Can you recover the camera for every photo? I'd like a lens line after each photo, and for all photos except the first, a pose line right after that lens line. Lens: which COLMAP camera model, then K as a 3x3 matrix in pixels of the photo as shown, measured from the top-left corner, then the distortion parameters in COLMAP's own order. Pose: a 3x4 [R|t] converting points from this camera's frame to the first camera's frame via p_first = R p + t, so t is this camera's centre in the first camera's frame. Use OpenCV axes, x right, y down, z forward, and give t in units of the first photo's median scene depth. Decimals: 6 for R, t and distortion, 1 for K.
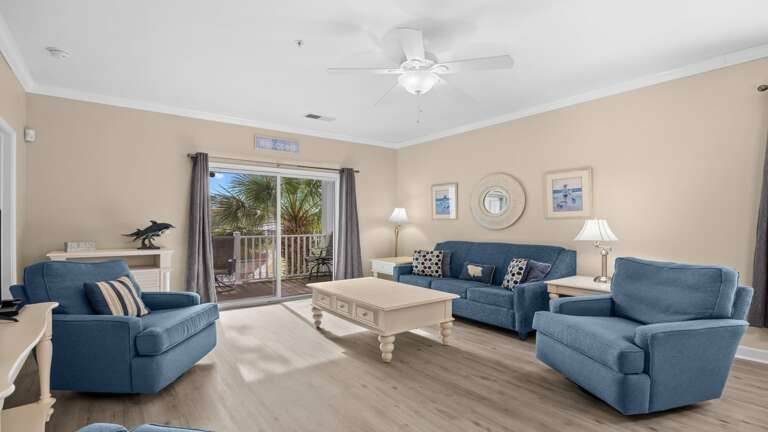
lens RADIAL K [[364.2, 0, 391.4], [0, 364.2, 224.4], [0, 0, 1]] dist [-0.016815, 0.001822]
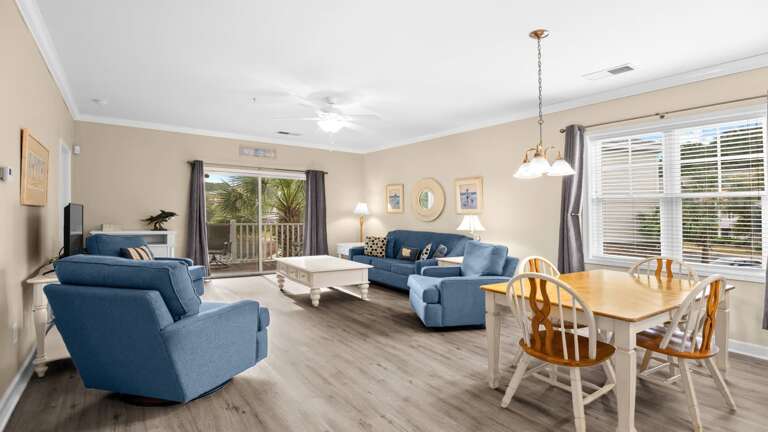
lens RADIAL K [[364.2, 0, 404.2], [0, 364.2, 227.7], [0, 0, 1]] dist [-0.016815, 0.001822]
pose [[0.999808, 0.019287, 0.003428, 0.269742], [-0.019392, 0.999244, 0.033681, -0.007927], [-0.002776, -0.033741, 0.999427, -0.396825]]
